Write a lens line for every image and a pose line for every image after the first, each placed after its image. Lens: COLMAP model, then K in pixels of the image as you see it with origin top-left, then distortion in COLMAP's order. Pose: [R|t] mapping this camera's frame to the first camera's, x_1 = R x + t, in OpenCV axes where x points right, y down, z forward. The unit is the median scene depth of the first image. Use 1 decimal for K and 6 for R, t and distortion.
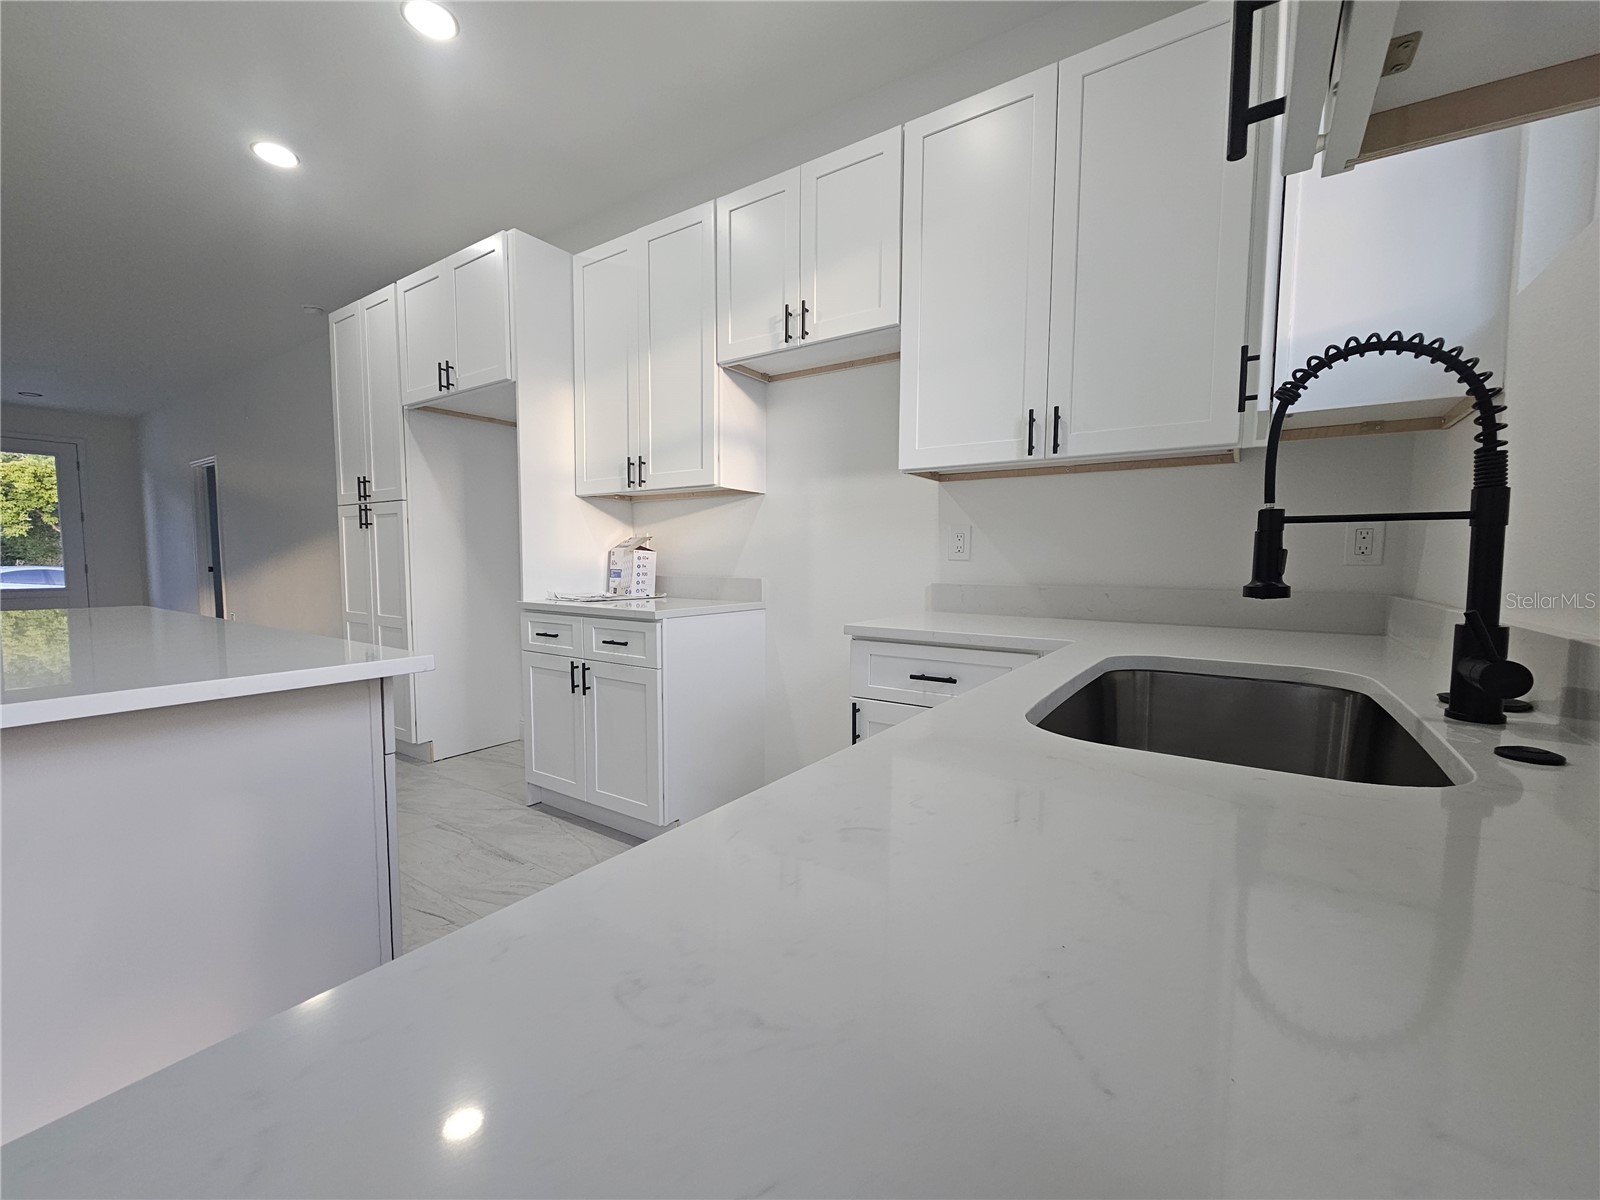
lens RADIAL K [[655.0, 0, 798.2], [0, 655.0, 606.6], [0, 0, 1]] dist [-0.001260, 0.000200]
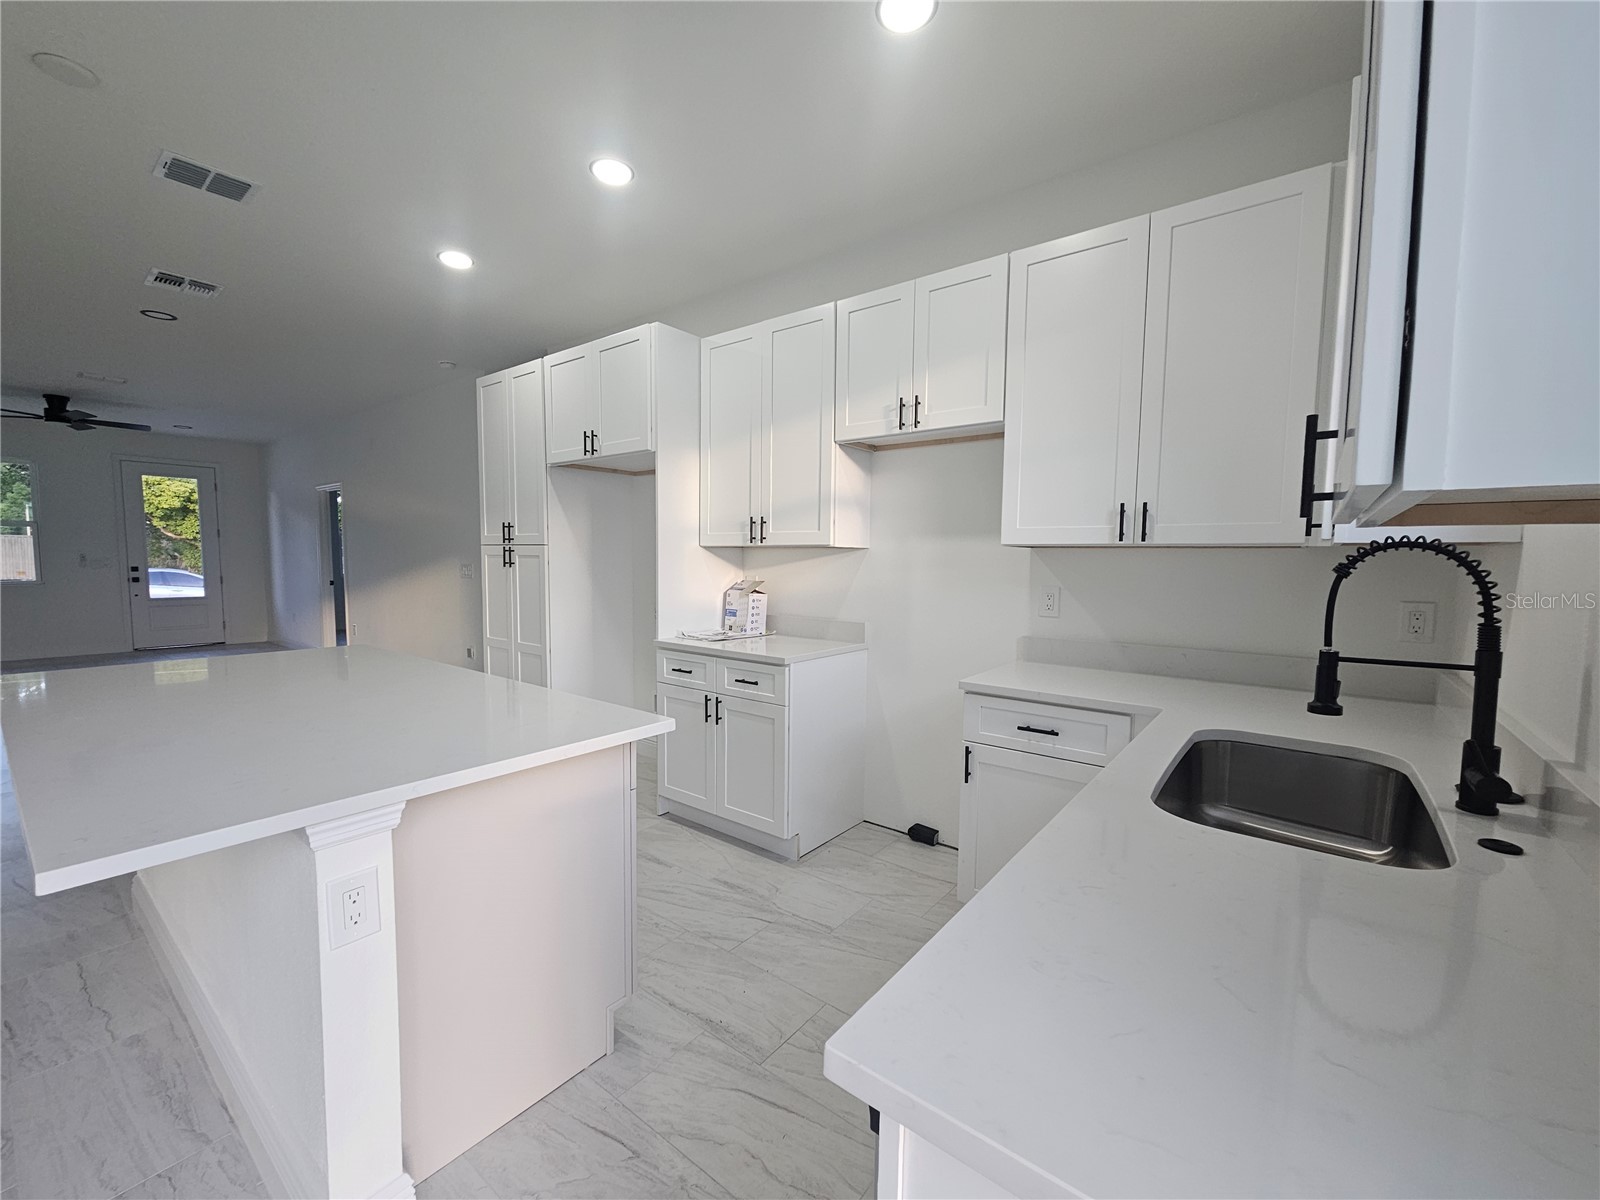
lens RADIAL K [[655.0, 0, 798.2], [0, 655.0, 606.6], [0, 0, 1]] dist [-0.001260, 0.000200]
pose [[0.997789, 0.010352, -0.065646, -0.106852], [-0.010251, 0.999946, 0.001883, -0.078735], [0.065662, -0.001206, 0.997841, -0.157658]]
